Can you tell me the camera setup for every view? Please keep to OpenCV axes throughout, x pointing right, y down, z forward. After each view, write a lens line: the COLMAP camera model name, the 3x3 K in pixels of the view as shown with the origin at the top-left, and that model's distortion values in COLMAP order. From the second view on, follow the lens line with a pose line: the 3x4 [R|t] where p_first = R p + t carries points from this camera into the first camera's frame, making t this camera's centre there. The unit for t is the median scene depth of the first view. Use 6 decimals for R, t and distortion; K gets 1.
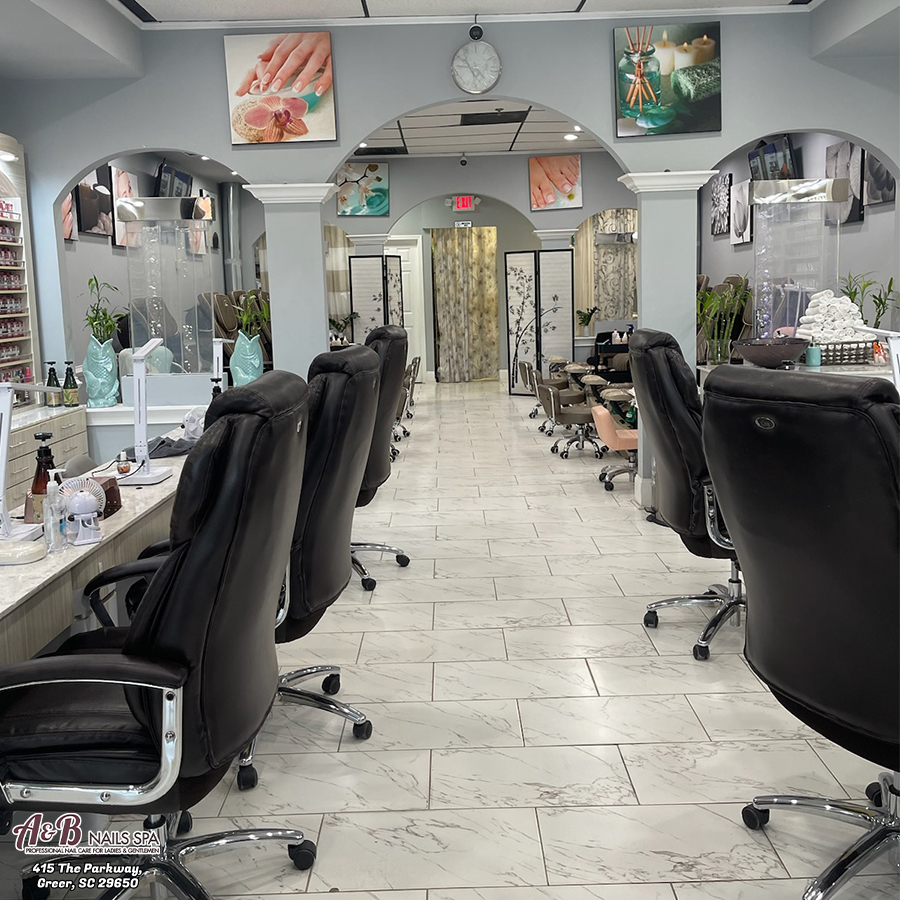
lens RADIAL K [[902.8, 0, 455.3], [0, 902.8, 403.0], [0, 0, 1]] dist [0.085562, -0.141483]
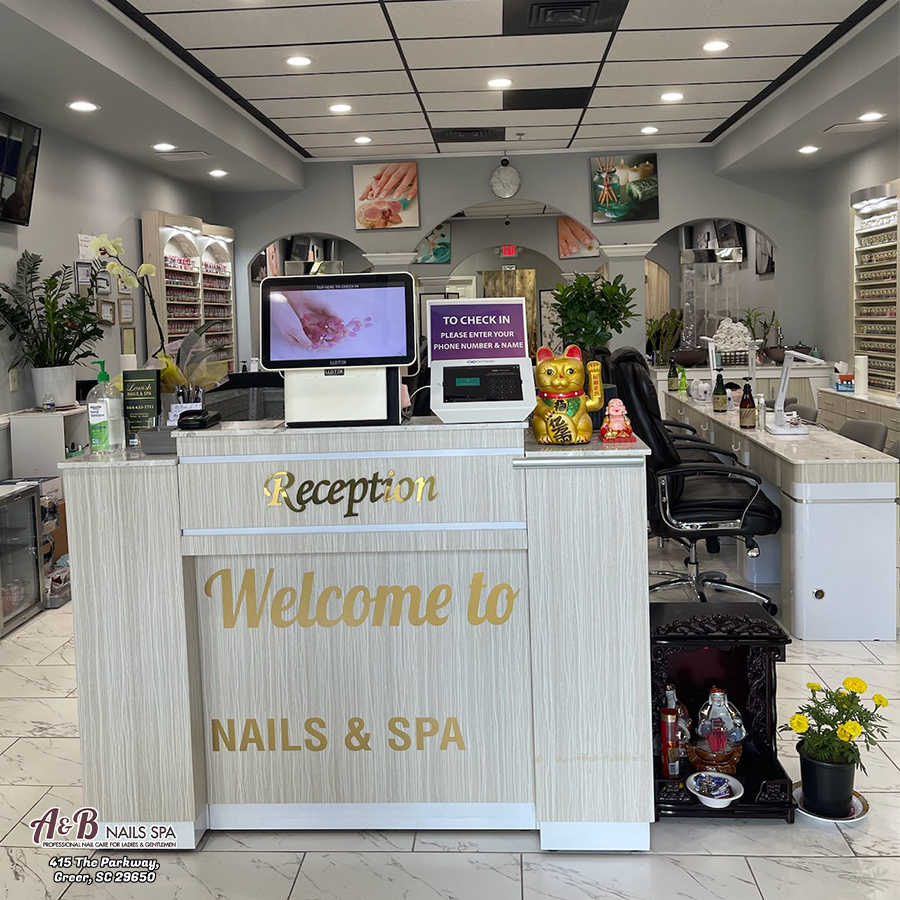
lens RADIAL K [[899.8, 0, 448.5], [0, 899.8, 385.5], [0, 0, 1]] dist [0.133741, -0.309388]
pose [[0.997360, 0.007351, -0.072248, 0.021340], [-0.011191, 0.998538, -0.052892, 0.042316], [0.071754, 0.053561, 0.995983, -0.310418]]
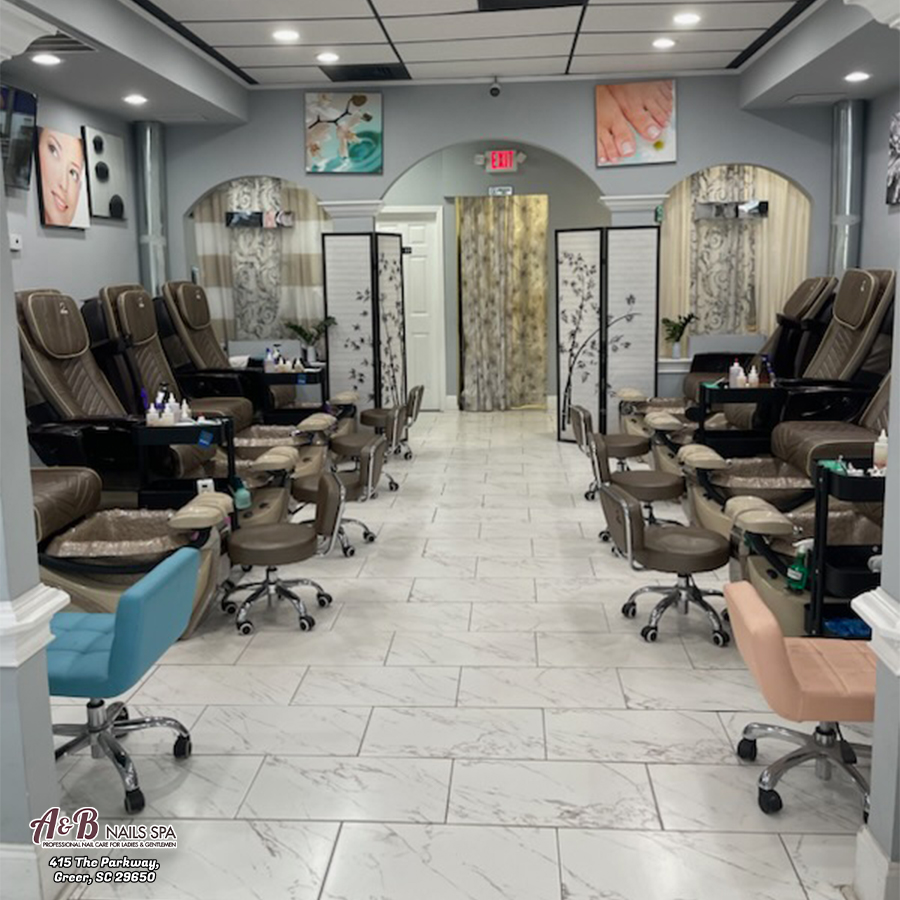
lens RADIAL K [[902.8, 0, 455.3], [0, 902.8, 403.0], [0, 0, 1]] dist [0.085562, -0.141483]
pose [[0.997339, 0.022696, -0.069287, 0.032871], [-0.021562, 0.999622, 0.017067, -0.053065], [0.069648, -0.015528, 0.997451, 0.355073]]
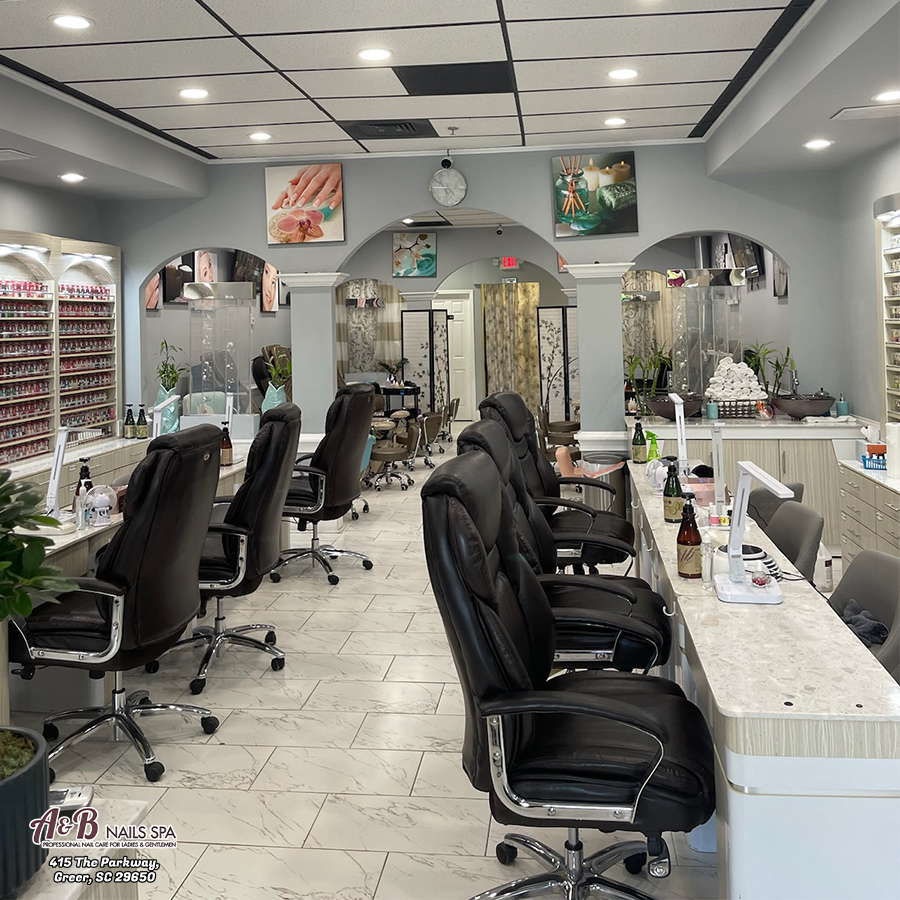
lens RADIAL K [[900.1, 0, 449.9], [0, 900.1, 322.8], [0, 0, 1]] dist [0.137844, -0.333997]
pose [[0.991465, 0.006025, -0.130232, 0.102226], [-0.022282, 0.992064, -0.123742, -0.004786], [0.128453, 0.125588, 0.983731, -0.139273]]
